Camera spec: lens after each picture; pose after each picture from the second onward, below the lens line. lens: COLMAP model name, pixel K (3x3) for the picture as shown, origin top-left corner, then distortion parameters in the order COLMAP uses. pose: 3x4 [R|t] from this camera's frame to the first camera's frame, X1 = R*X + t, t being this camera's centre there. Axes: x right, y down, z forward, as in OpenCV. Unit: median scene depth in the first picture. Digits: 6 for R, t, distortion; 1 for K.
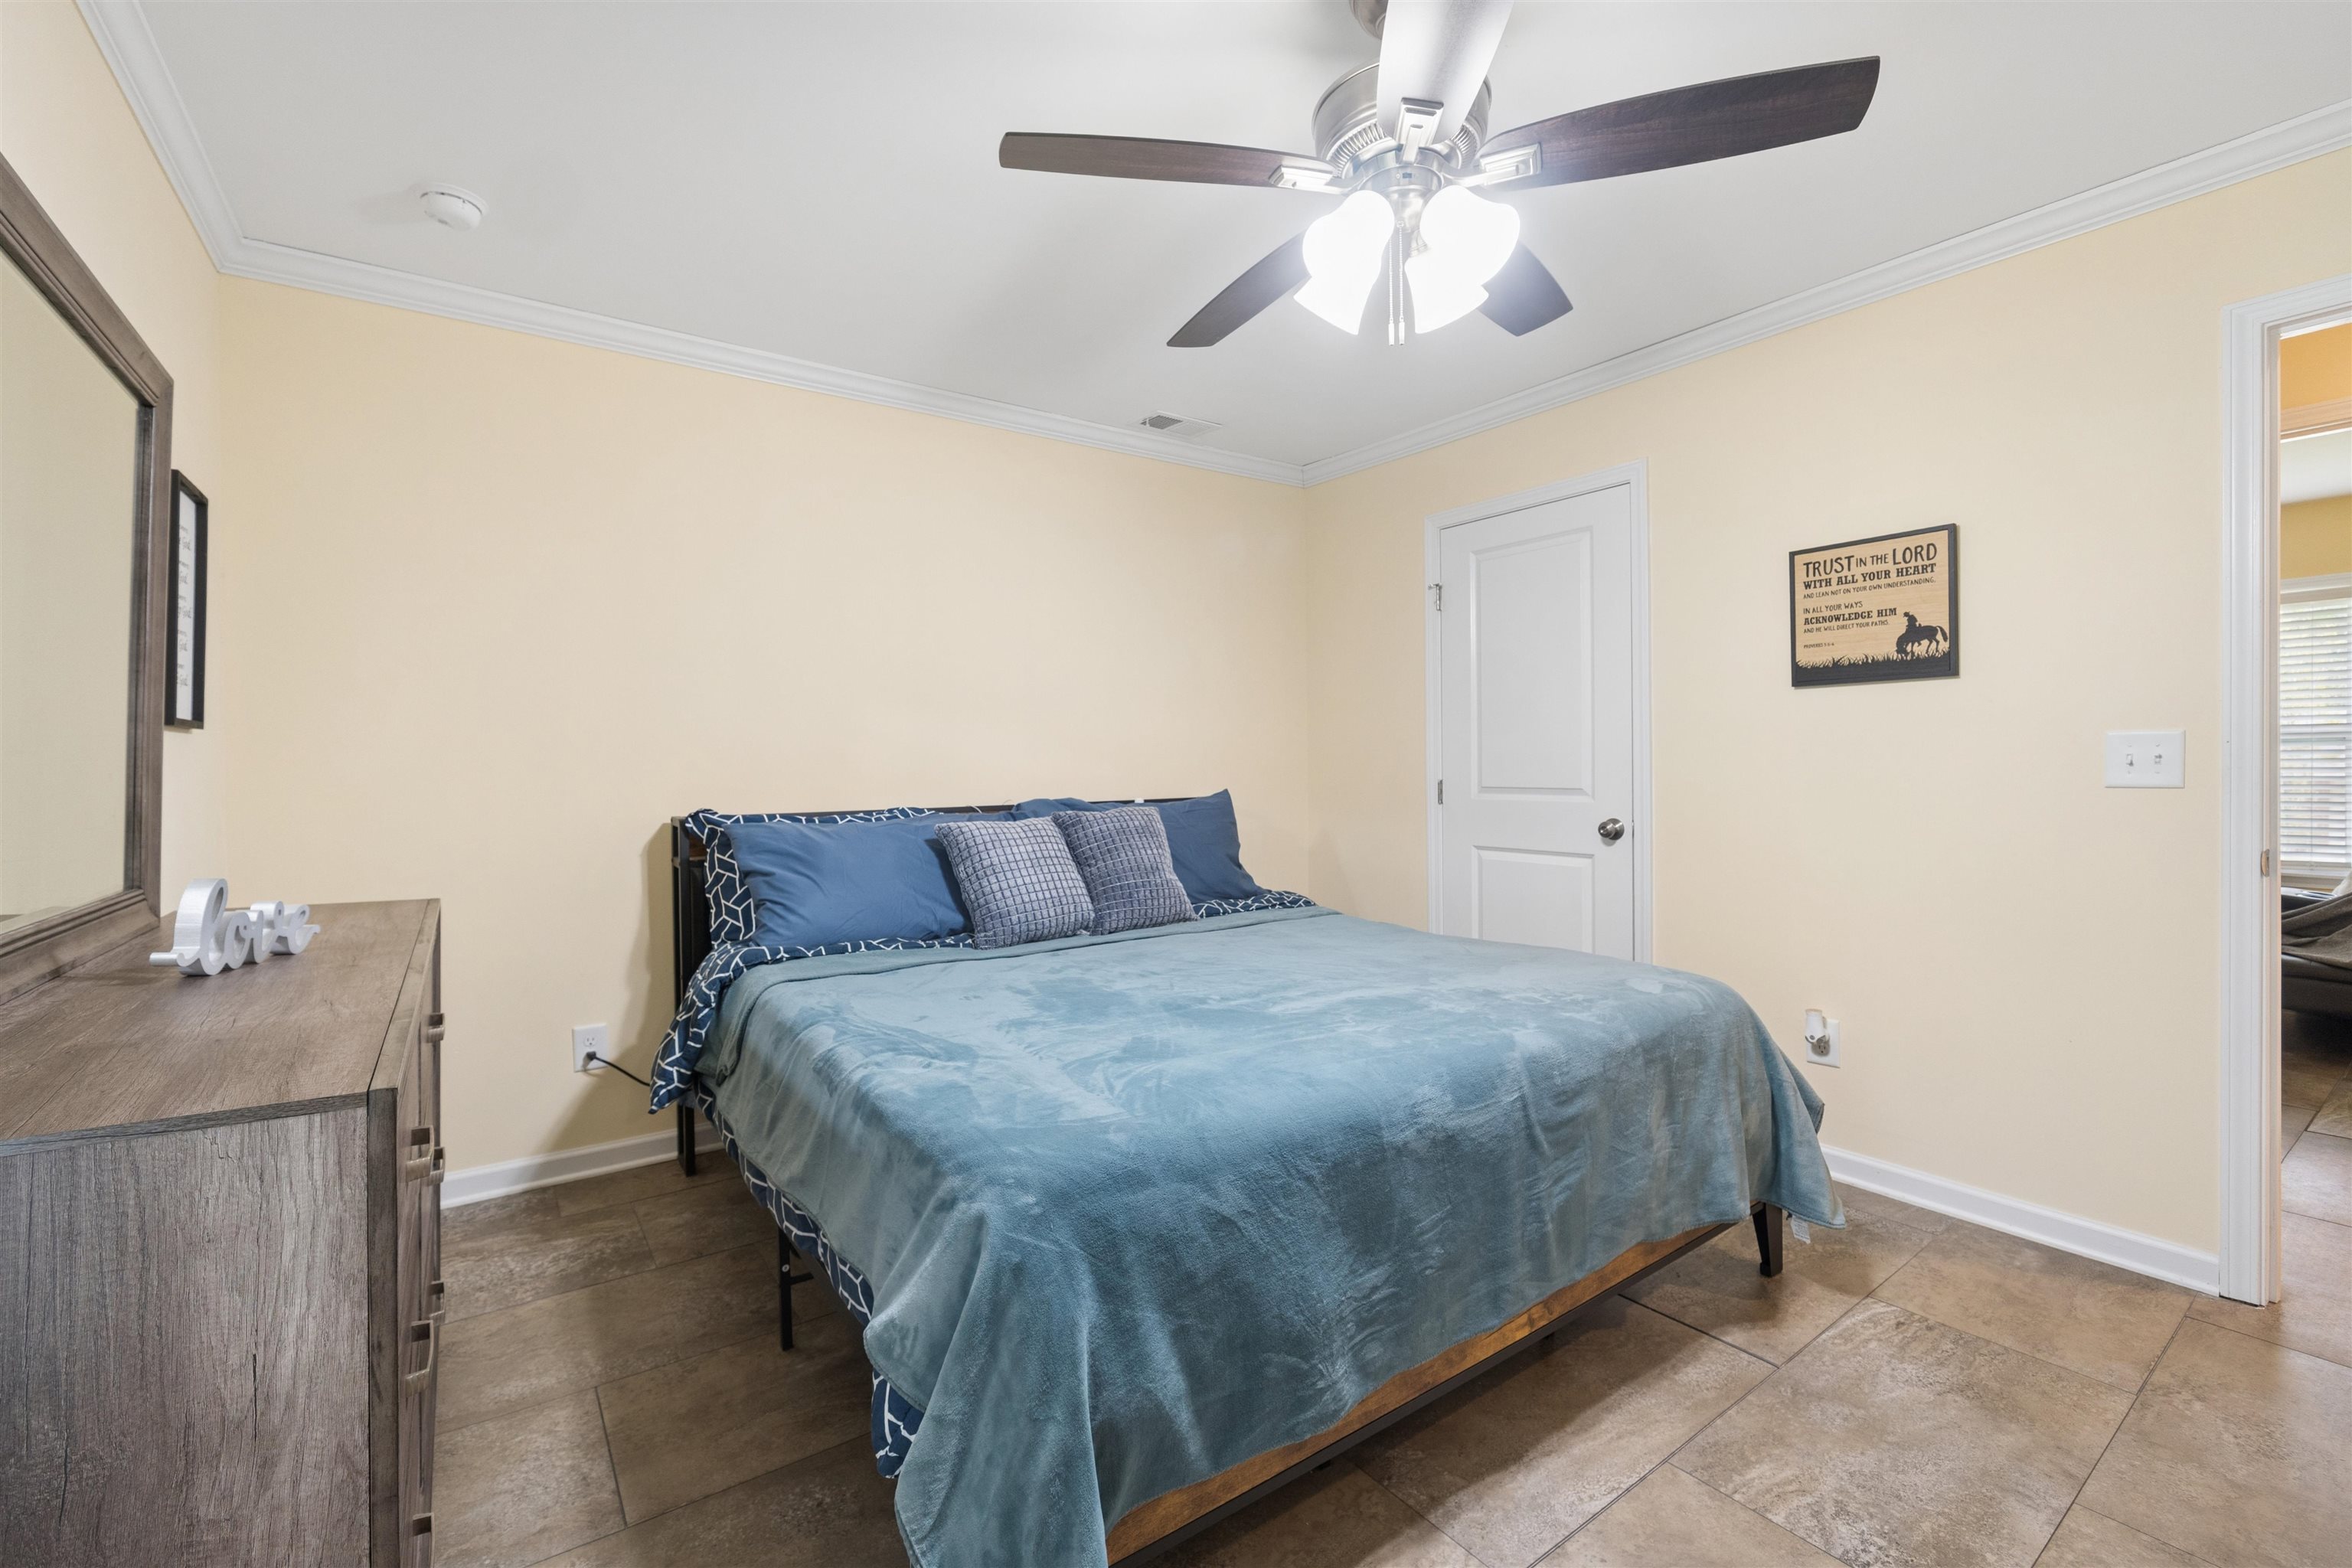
lens RADIAL K [[978.8, 0, 1170.3], [0, 978.8, 771.2], [0, 0, 1]] dist [-0.002494, -0.000321]
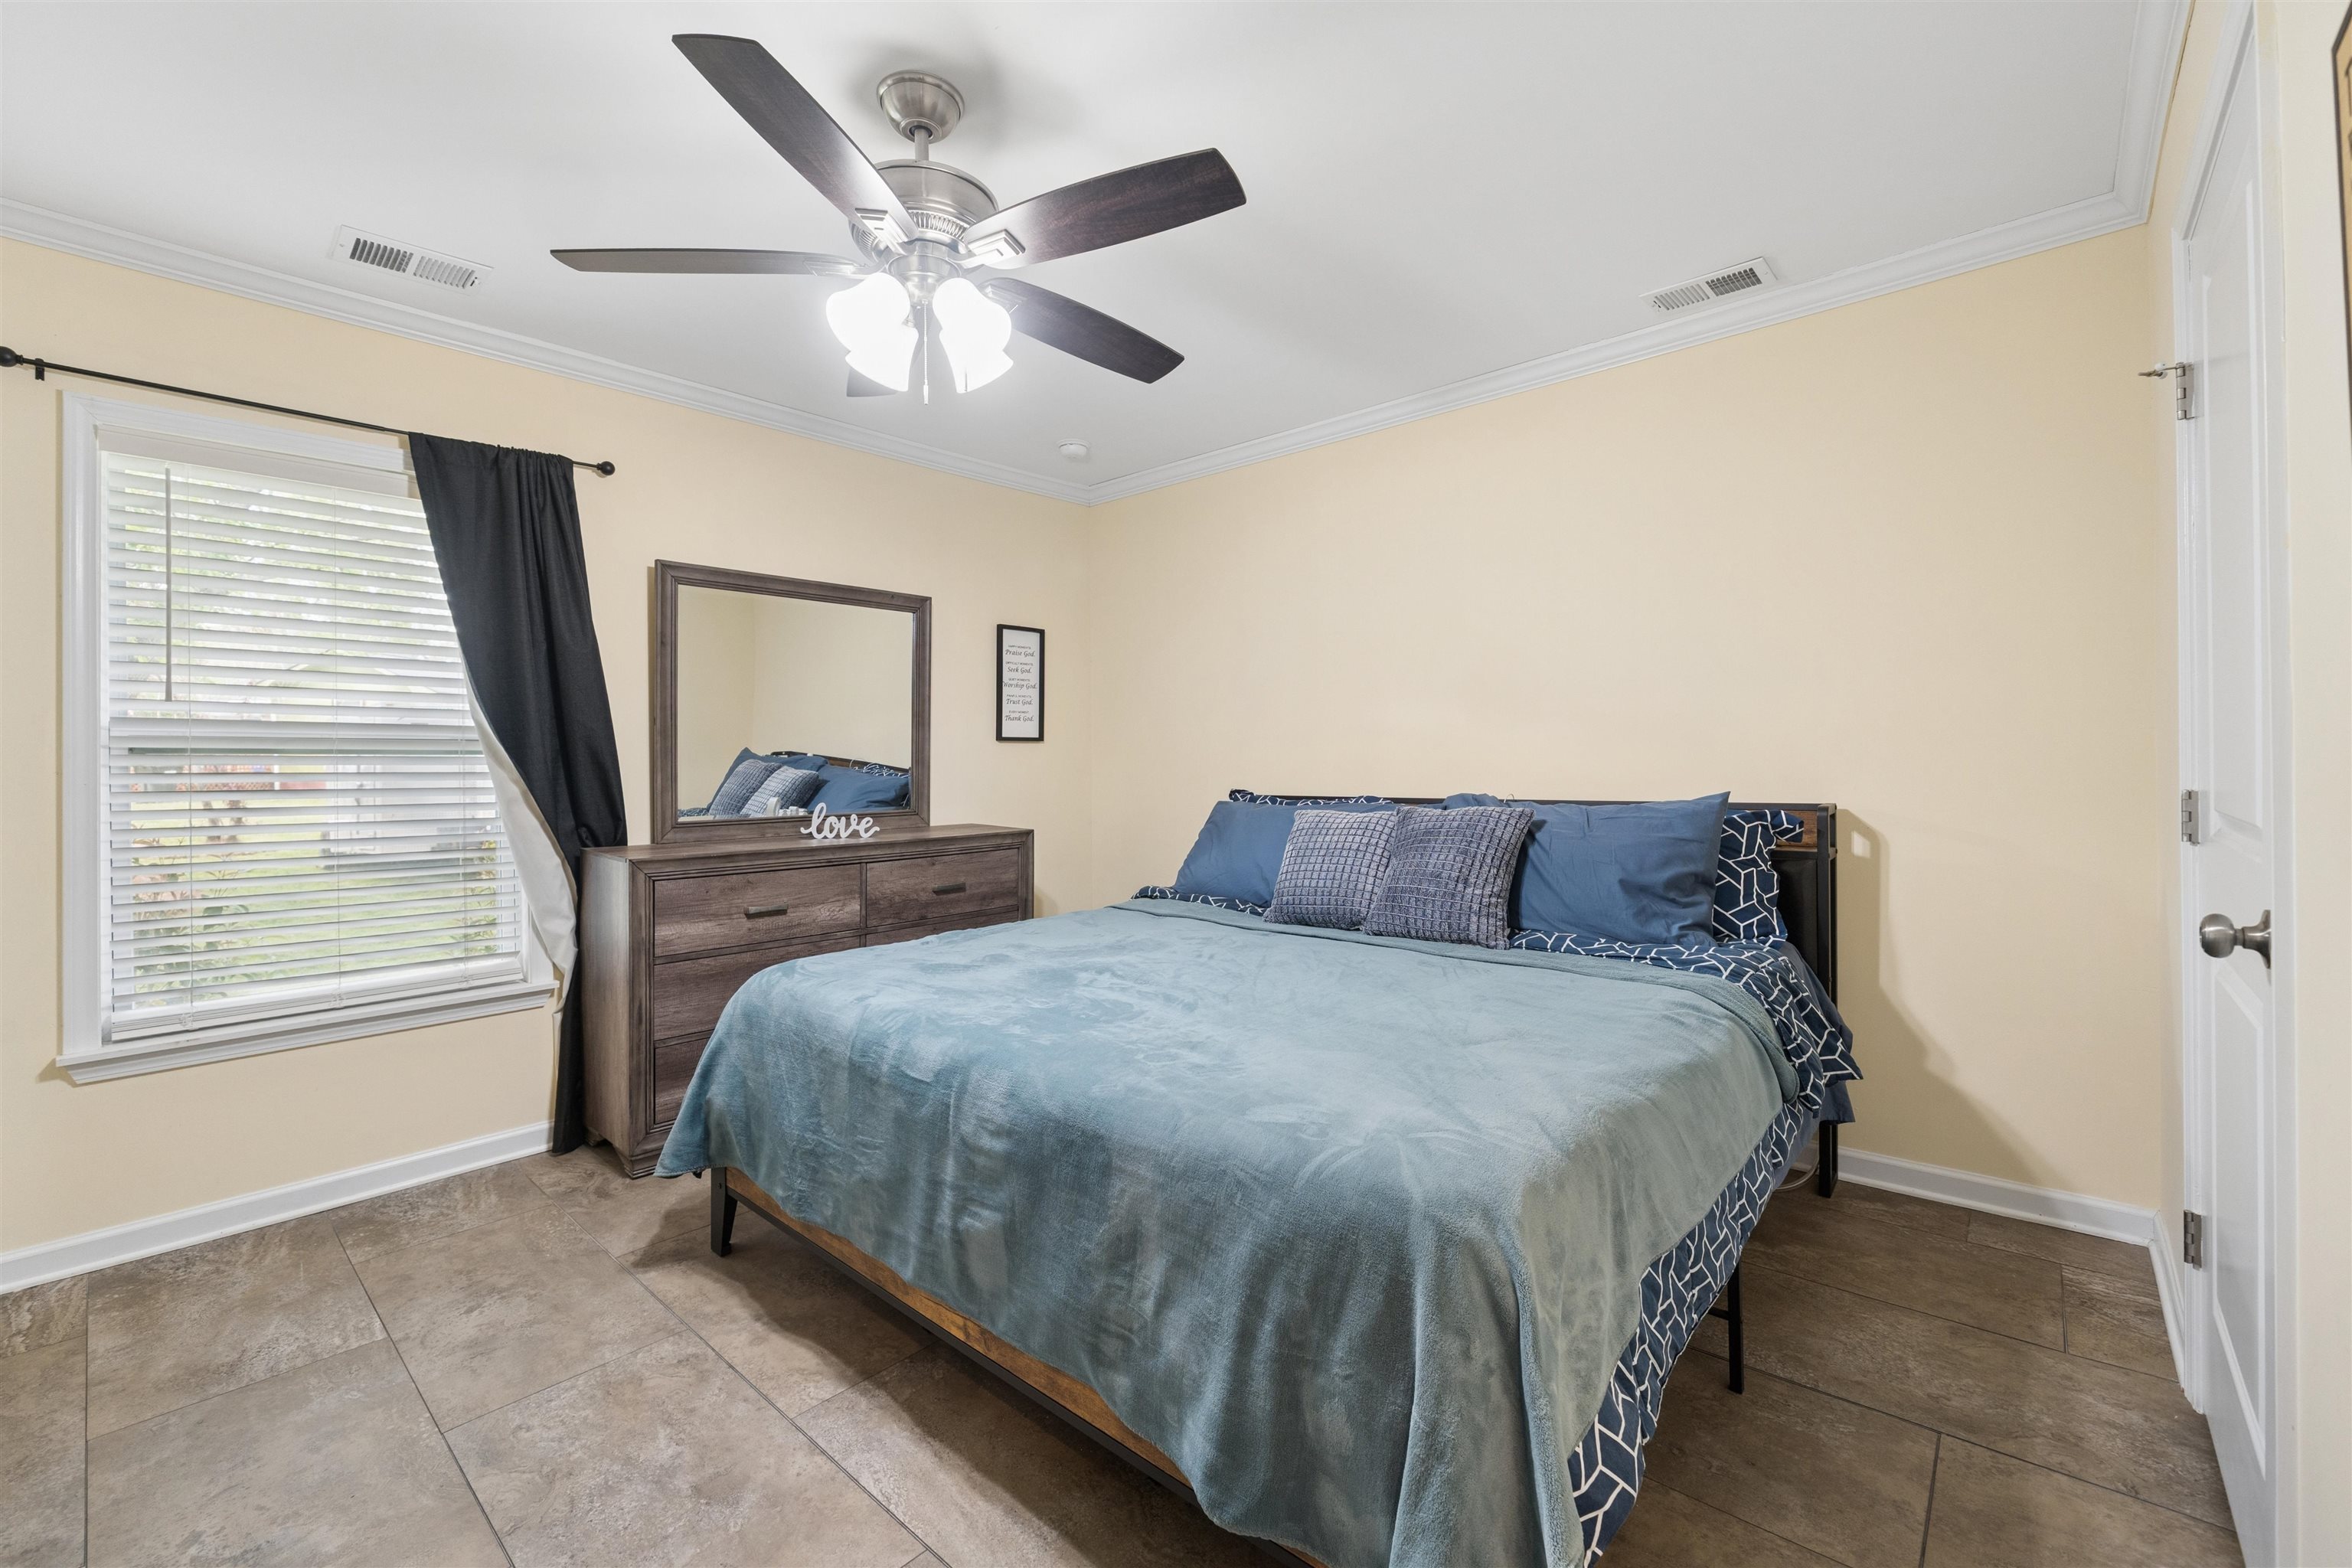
lens RADIAL K [[978.8, 0, 1146.9], [0, 978.8, 748.4], [0, 0, 1]] dist [-0.002494, -0.000321]
pose [[0.209156, -0.007484, -0.977854, 1.414373], [0.000285, 0.999971, -0.007593, -0.014743], [0.977882, 0.001310, 0.209152, 1.002088]]
